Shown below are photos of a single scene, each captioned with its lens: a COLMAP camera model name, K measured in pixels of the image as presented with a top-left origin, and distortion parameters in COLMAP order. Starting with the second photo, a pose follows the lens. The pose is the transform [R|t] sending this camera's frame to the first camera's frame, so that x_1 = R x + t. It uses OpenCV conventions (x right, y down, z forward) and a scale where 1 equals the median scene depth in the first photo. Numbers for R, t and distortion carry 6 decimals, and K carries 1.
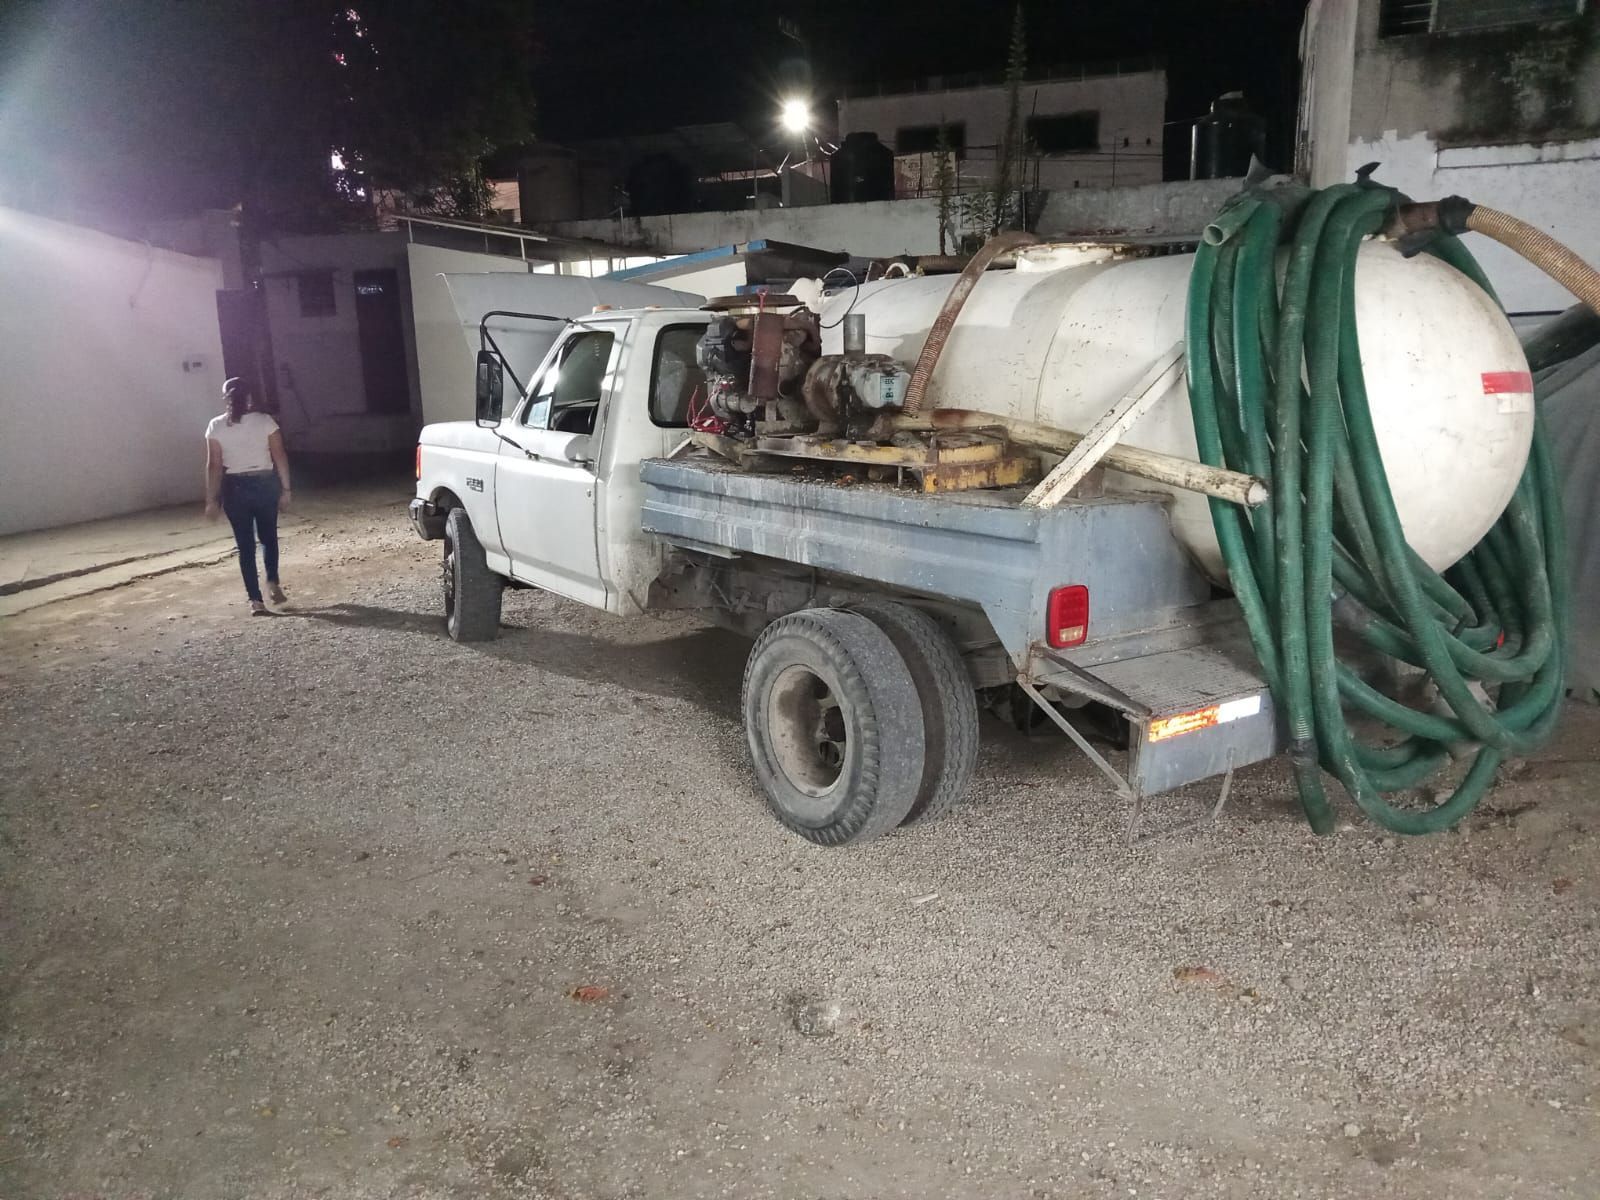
lens RADIAL K [[1186.6, 0, 800.0], [0, 1186.6, 600.0], [0, 0, 1]] dist [-0.033024, 0.058619]
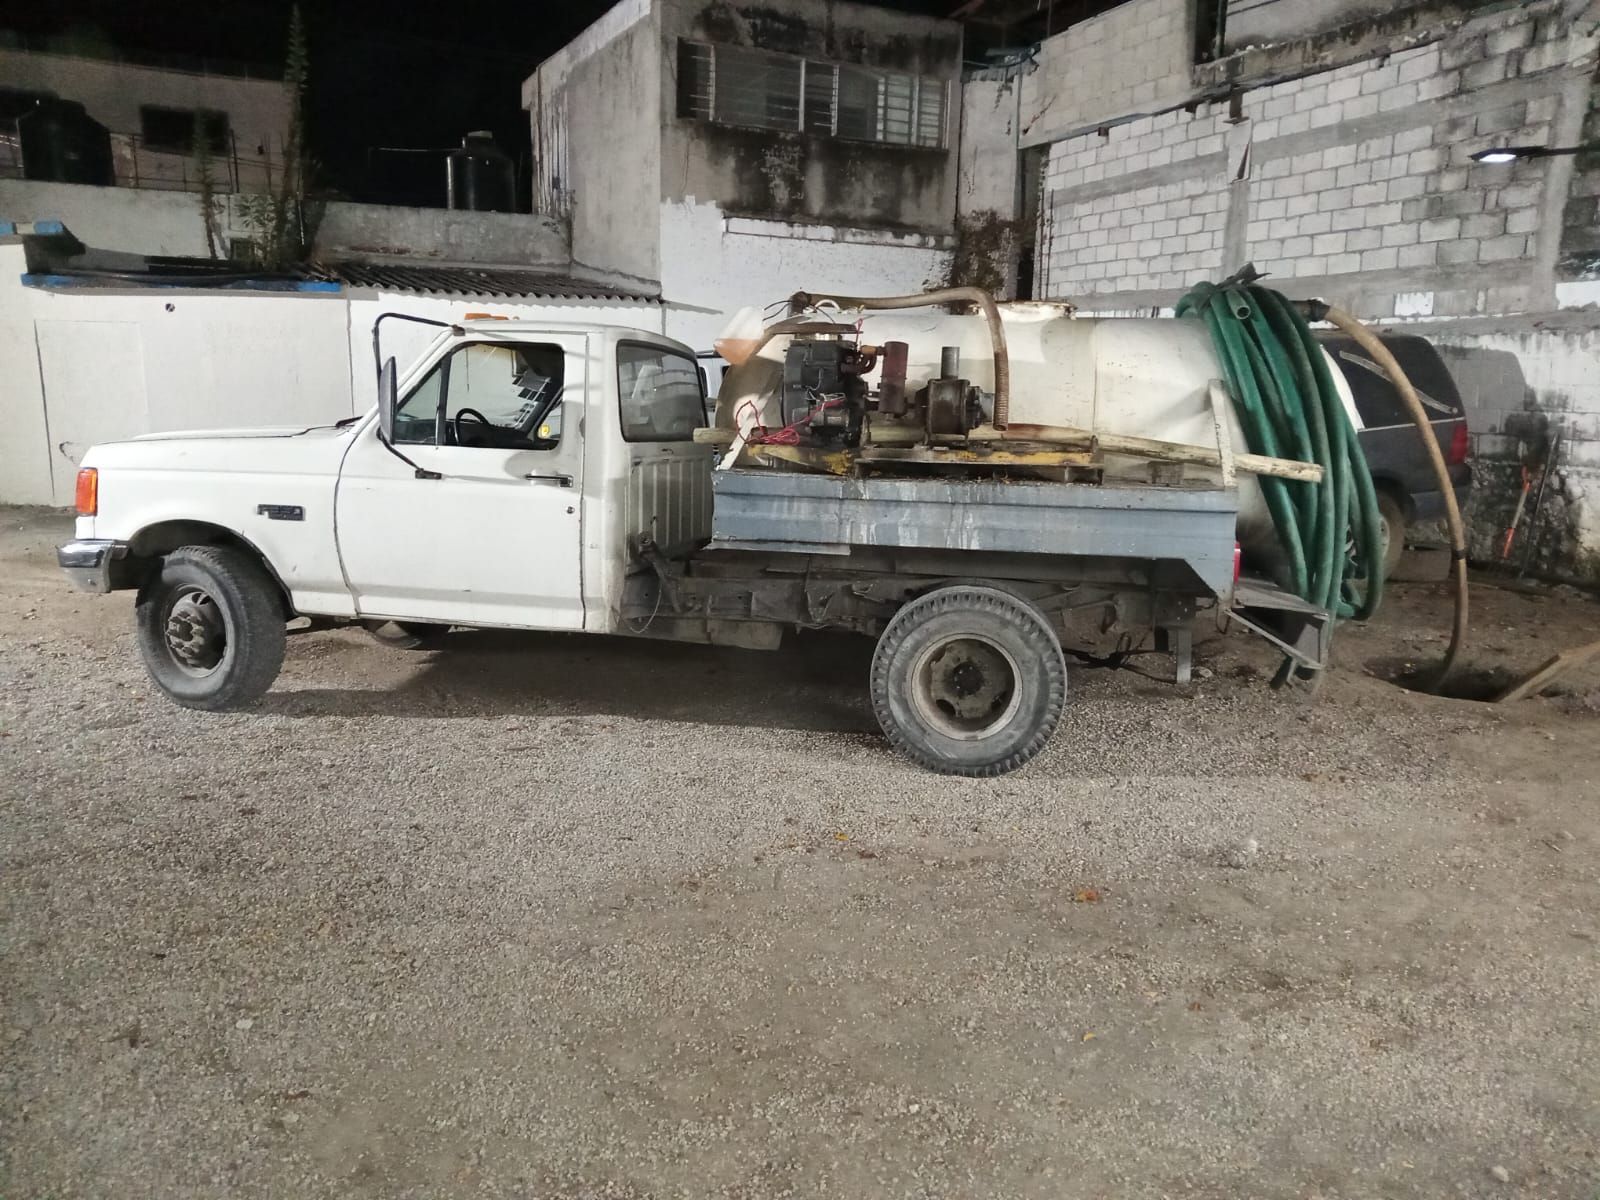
lens RADIAL K [[1241.7, 0, 685.5], [0, 1241.7, 601.2], [0, 0, 1]] dist [0.047163, -0.134934]
pose [[0.730671, -0.092295, 0.676463, -0.423715], [0.107578, 0.994007, 0.019421, -0.013165], [-0.674201, 0.058582, 0.736221, 0.099341]]
